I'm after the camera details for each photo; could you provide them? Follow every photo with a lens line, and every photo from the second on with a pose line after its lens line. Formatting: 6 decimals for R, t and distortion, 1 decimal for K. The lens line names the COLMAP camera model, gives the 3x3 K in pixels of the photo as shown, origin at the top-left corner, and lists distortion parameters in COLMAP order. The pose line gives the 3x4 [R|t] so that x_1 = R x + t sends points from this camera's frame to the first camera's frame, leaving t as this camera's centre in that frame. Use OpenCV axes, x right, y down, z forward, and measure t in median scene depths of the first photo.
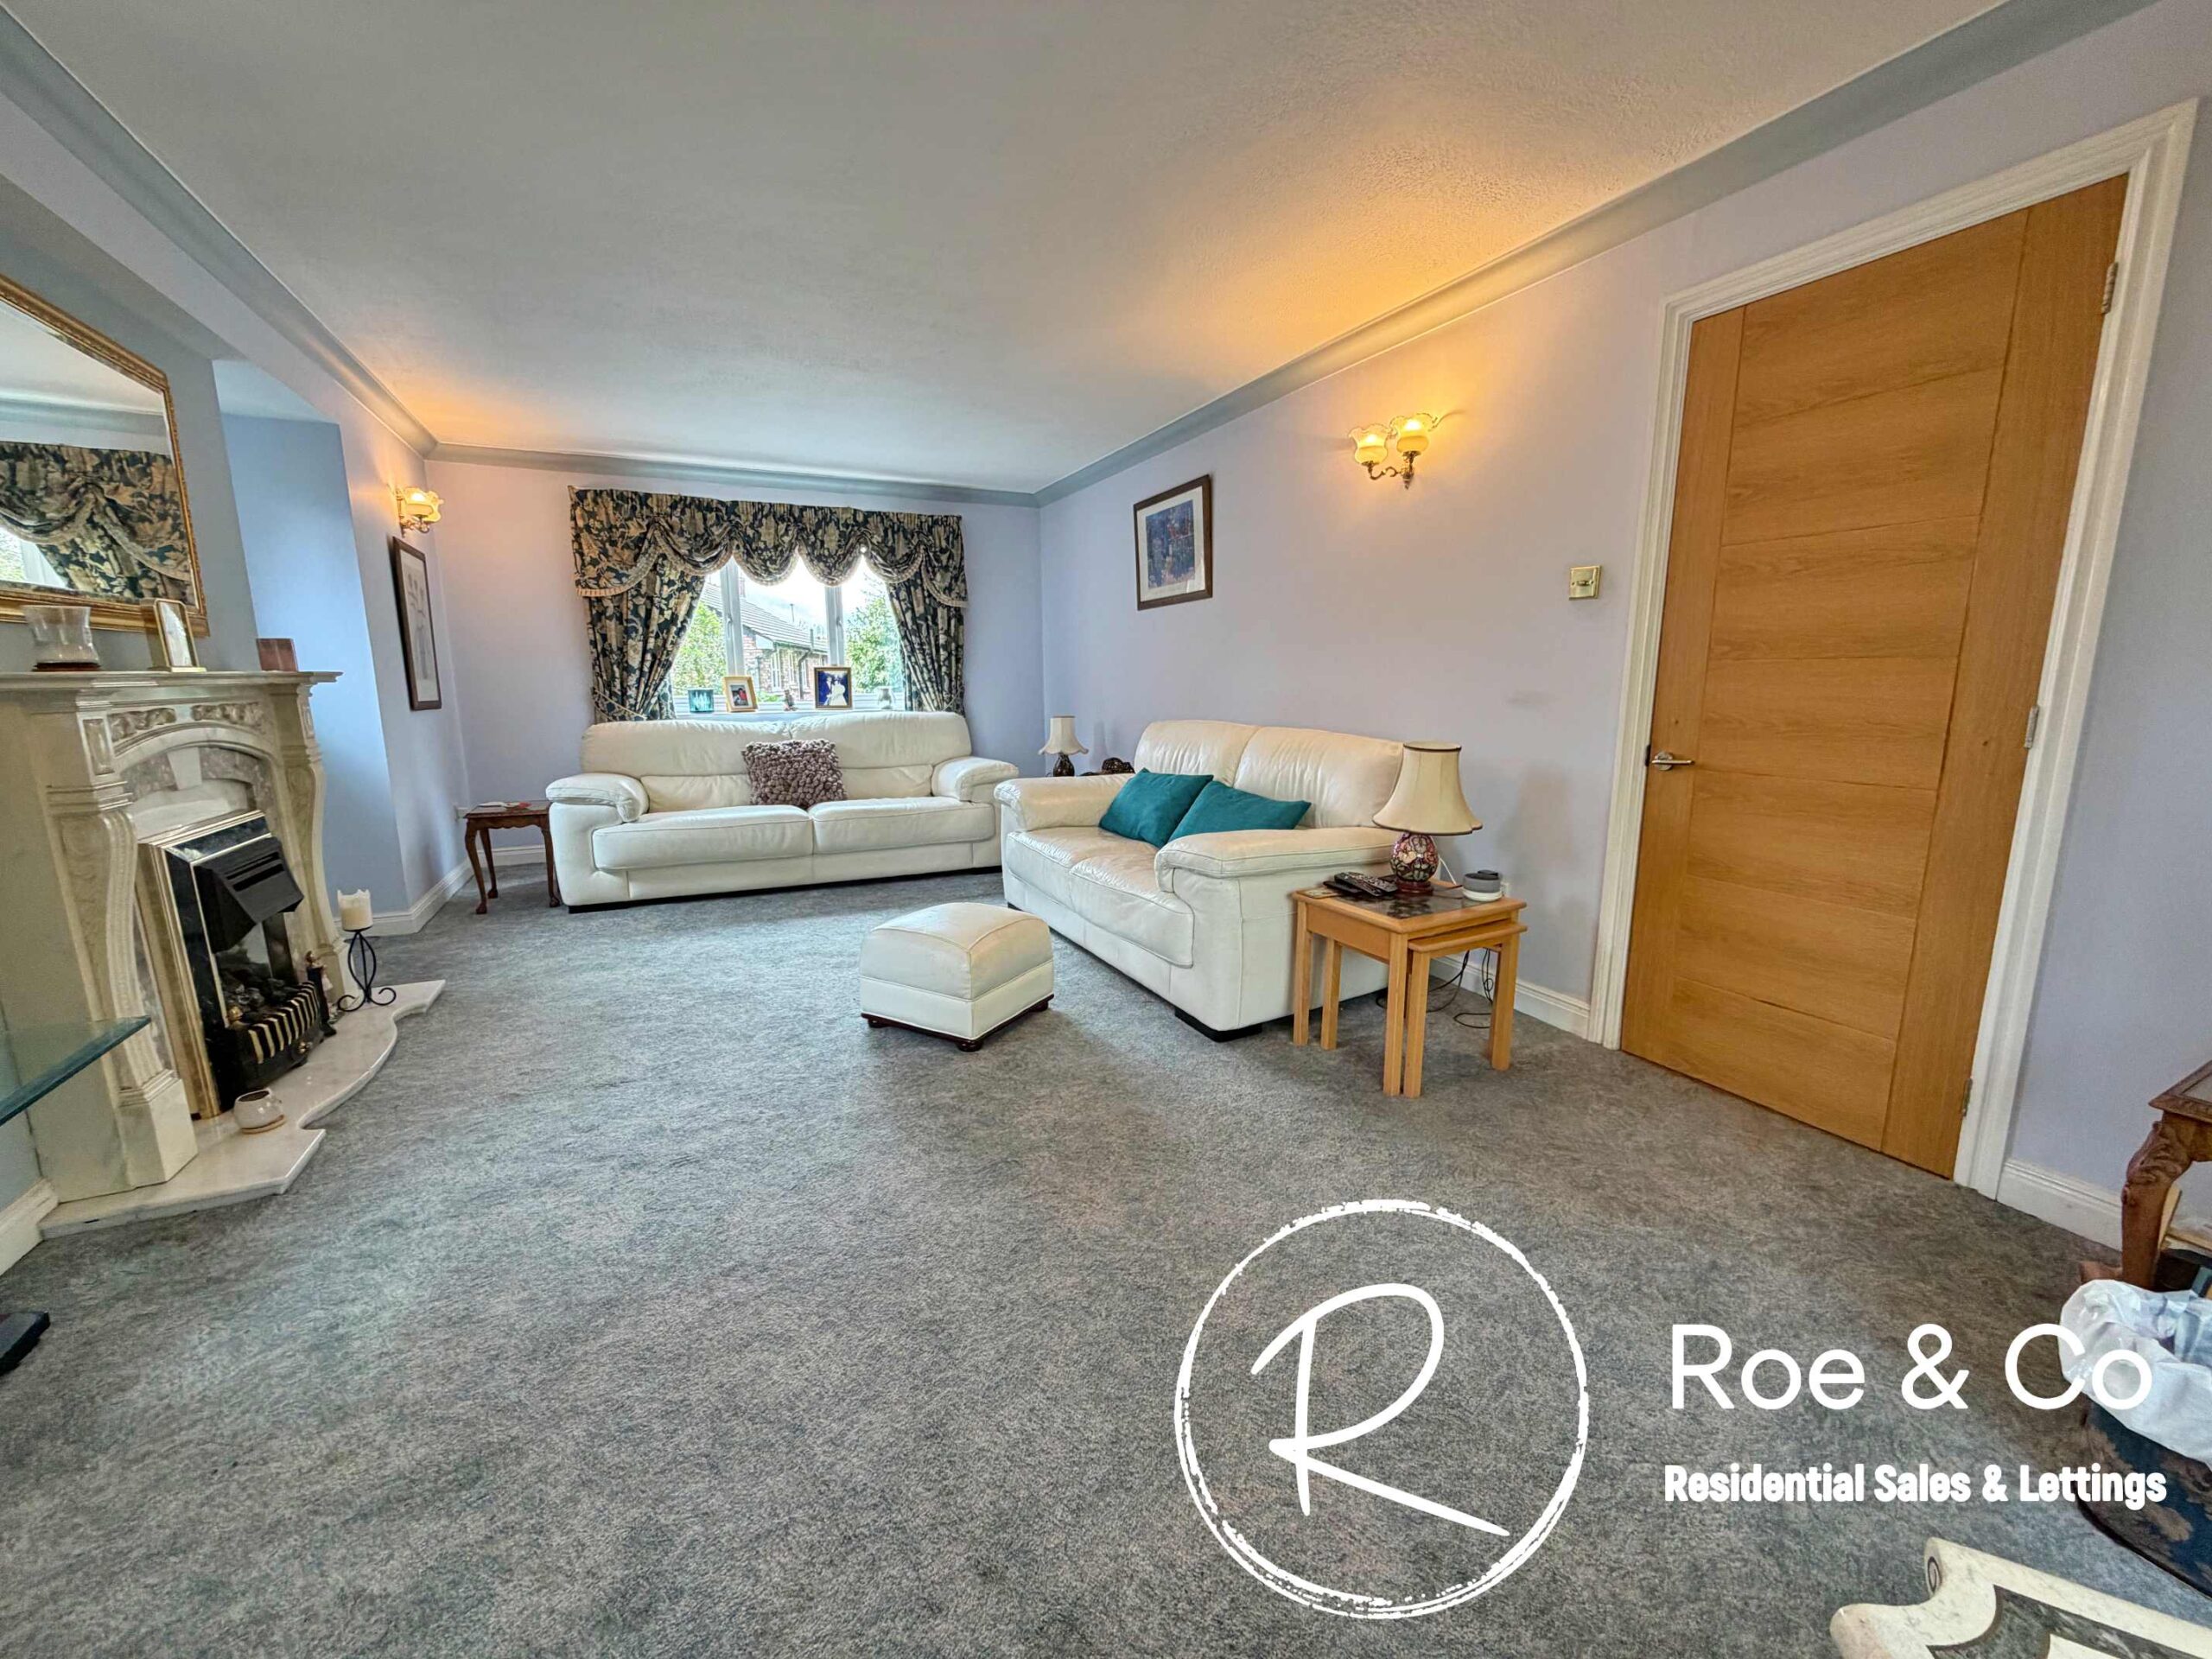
lens RADIAL K [[887.9, 0, 1100.6], [0, 887.9, 832.8], [0, 0, 1]] dist [-0.003885, 0.000787]
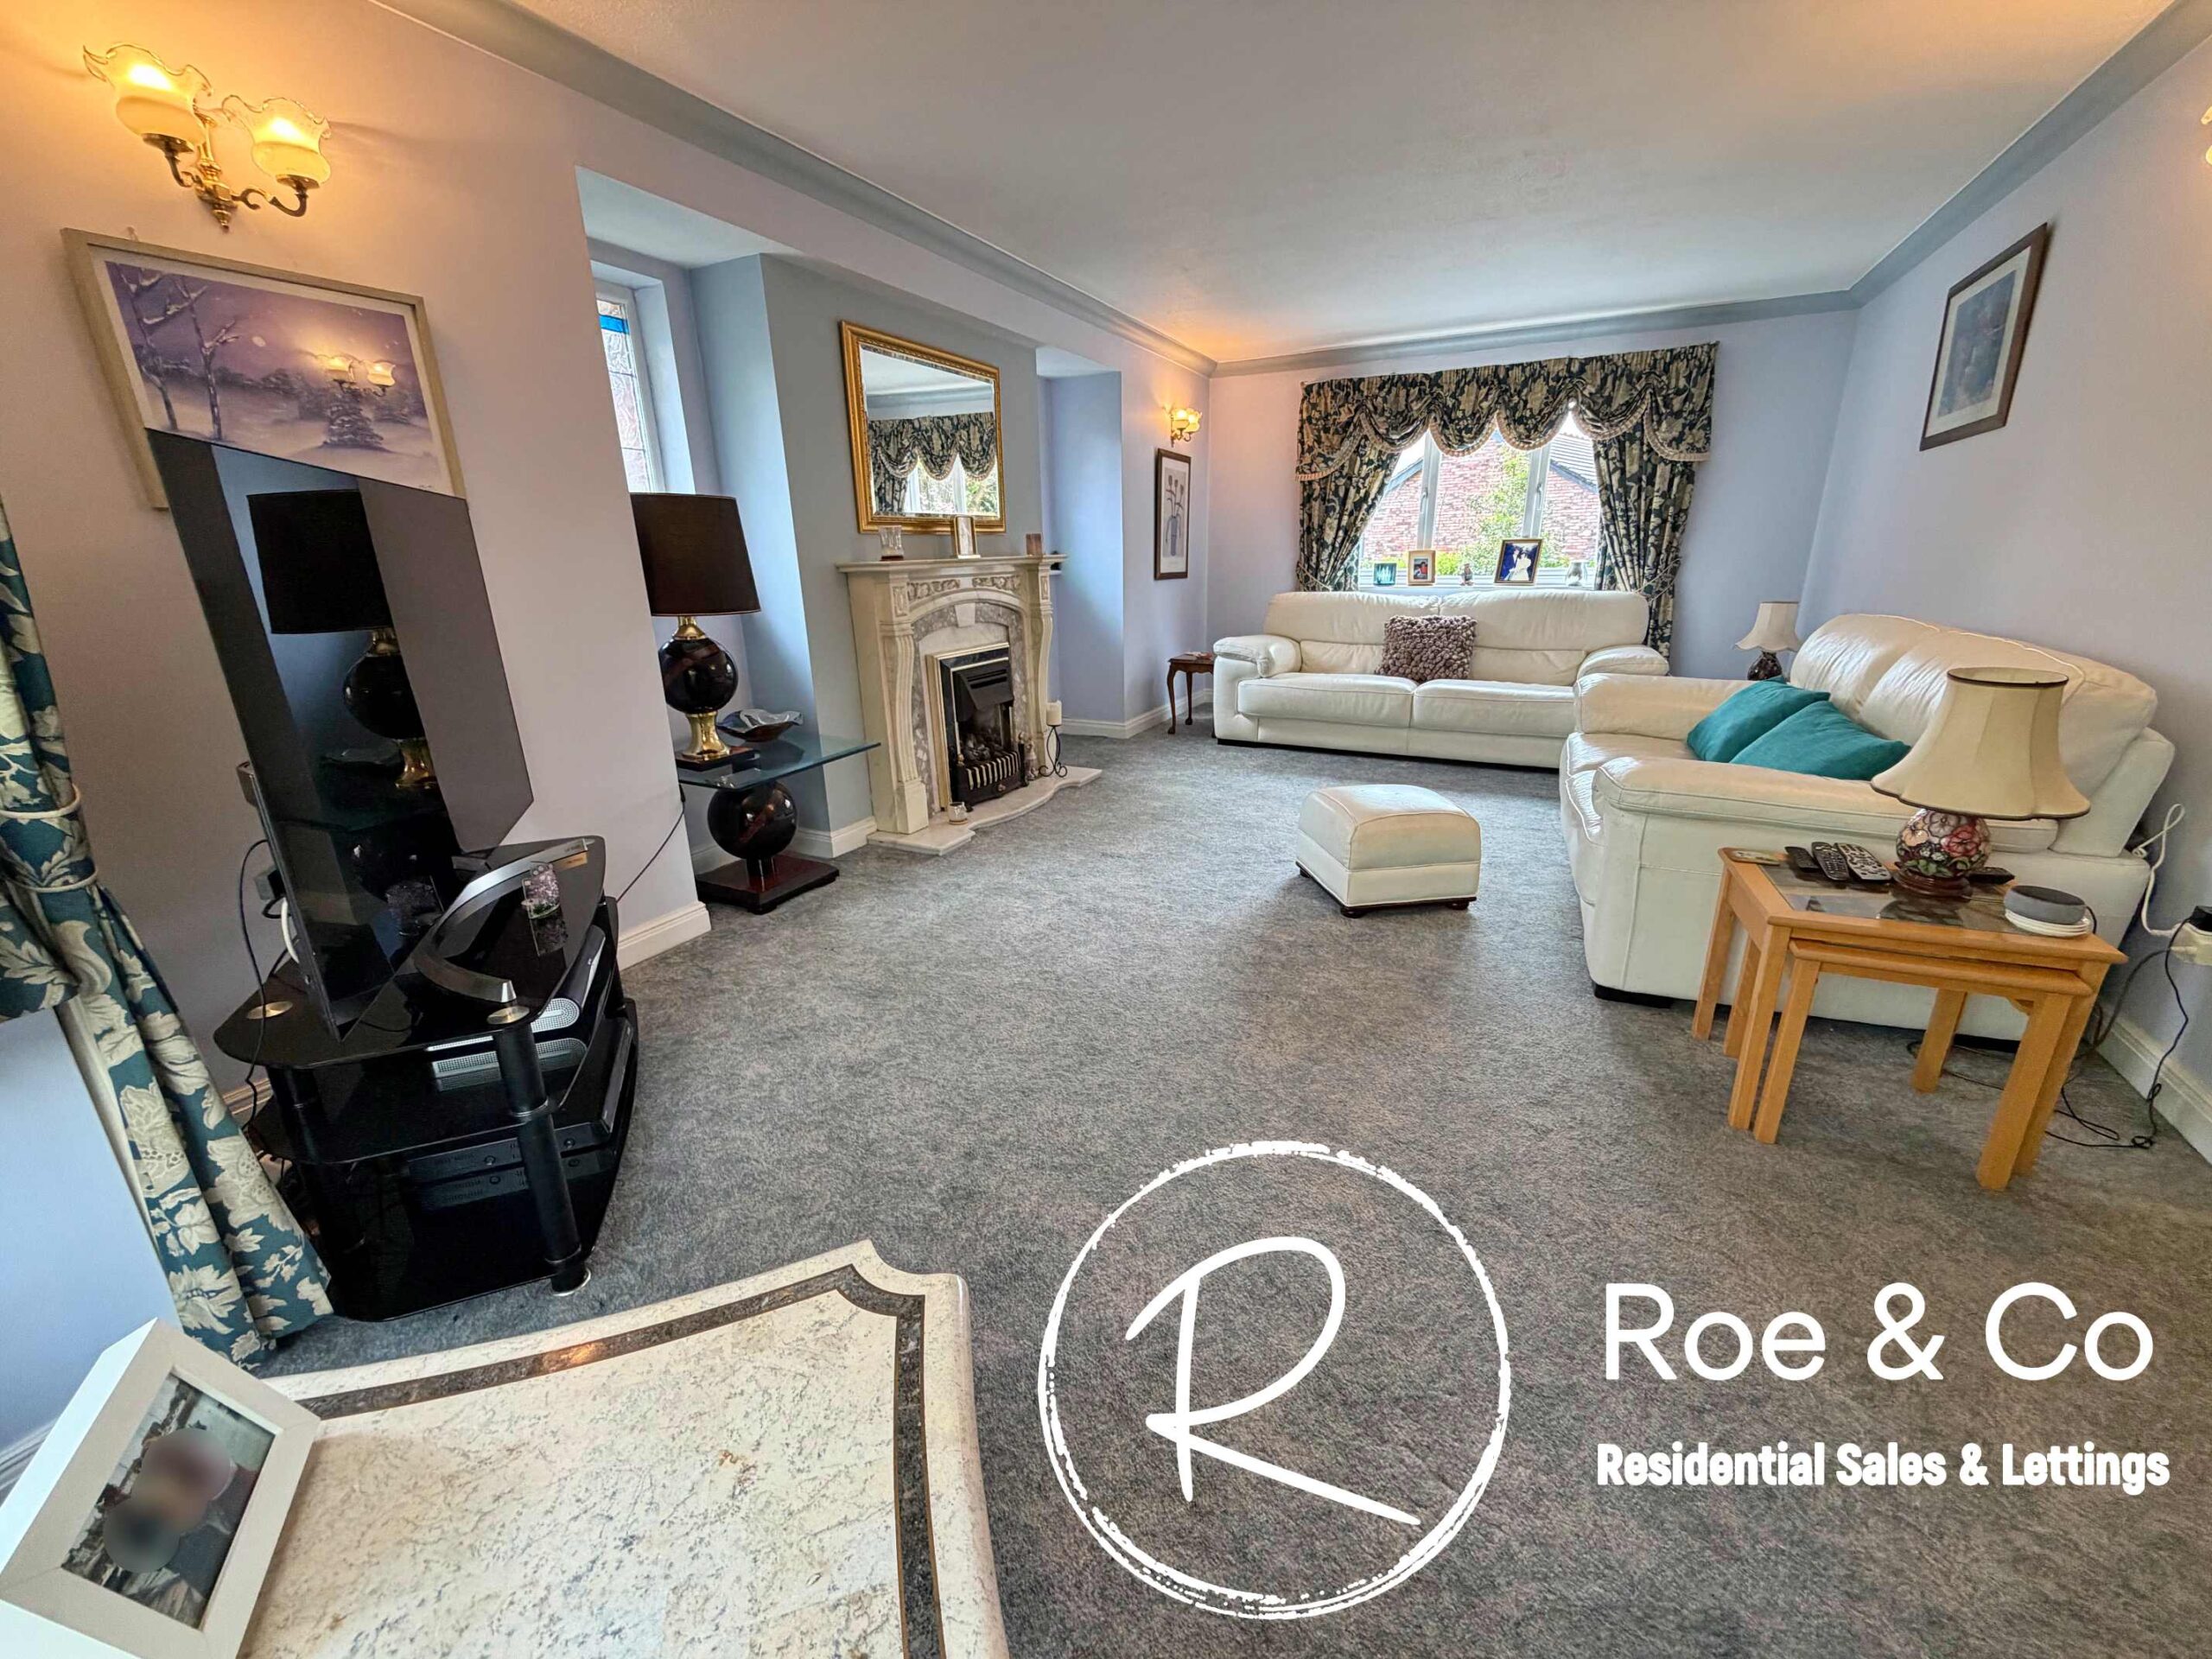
lens RADIAL K [[887.9, 0, 1091.0], [0, 887.9, 835.0], [0, 0, 1]] dist [-0.003885, 0.000787]
pose [[0.604867, 0.237402, -0.760116, 0.255989], [-0.124211, 0.970972, 0.204415, -0.018355], [0.786580, -0.029229, 0.616797, 0.047931]]
